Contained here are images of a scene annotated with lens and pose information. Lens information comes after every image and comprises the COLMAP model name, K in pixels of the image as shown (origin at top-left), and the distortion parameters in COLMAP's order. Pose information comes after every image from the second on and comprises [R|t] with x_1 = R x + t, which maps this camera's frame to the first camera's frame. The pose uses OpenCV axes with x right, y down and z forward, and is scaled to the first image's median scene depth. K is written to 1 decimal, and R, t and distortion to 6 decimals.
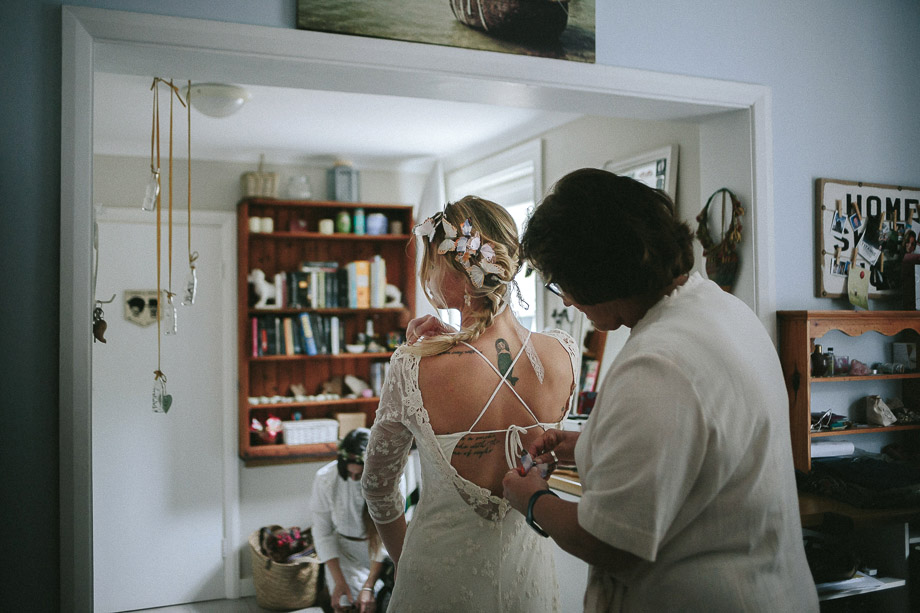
lens RADIAL K [[918.5, 0, 464.9], [0, 918.5, 336.8], [0, 0, 1]] dist [-0.070164, 0.014180]
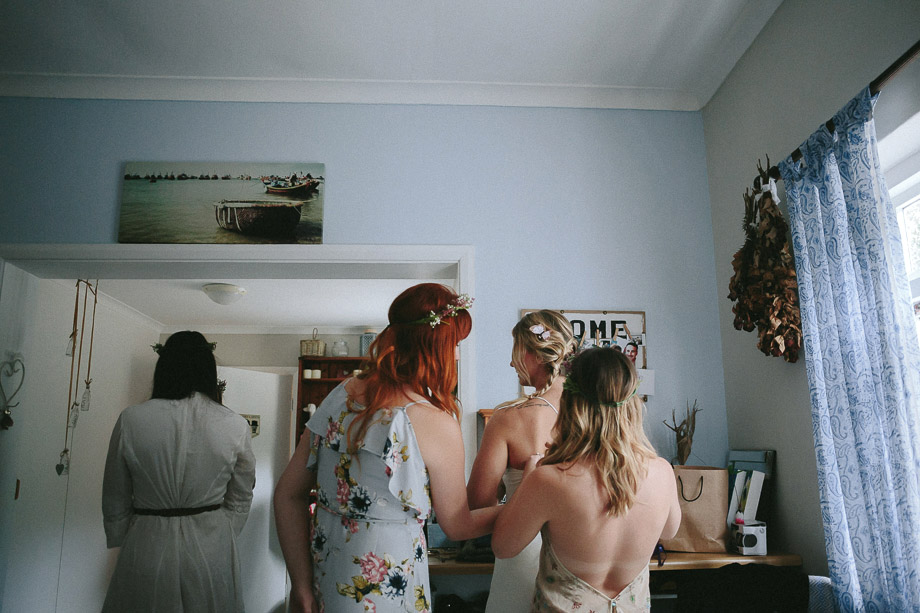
lens RADIAL K [[670.6, 0, 461.3], [0, 670.6, 363.0], [0, 0, 1]] dist [-0.030605, 0.003789]
pose [[0.933941, -0.047290, -0.354286, 0.466137], [-0.010116, 0.987315, -0.158453, 0.038805], [0.357285, 0.151570, 0.921615, 0.069520]]
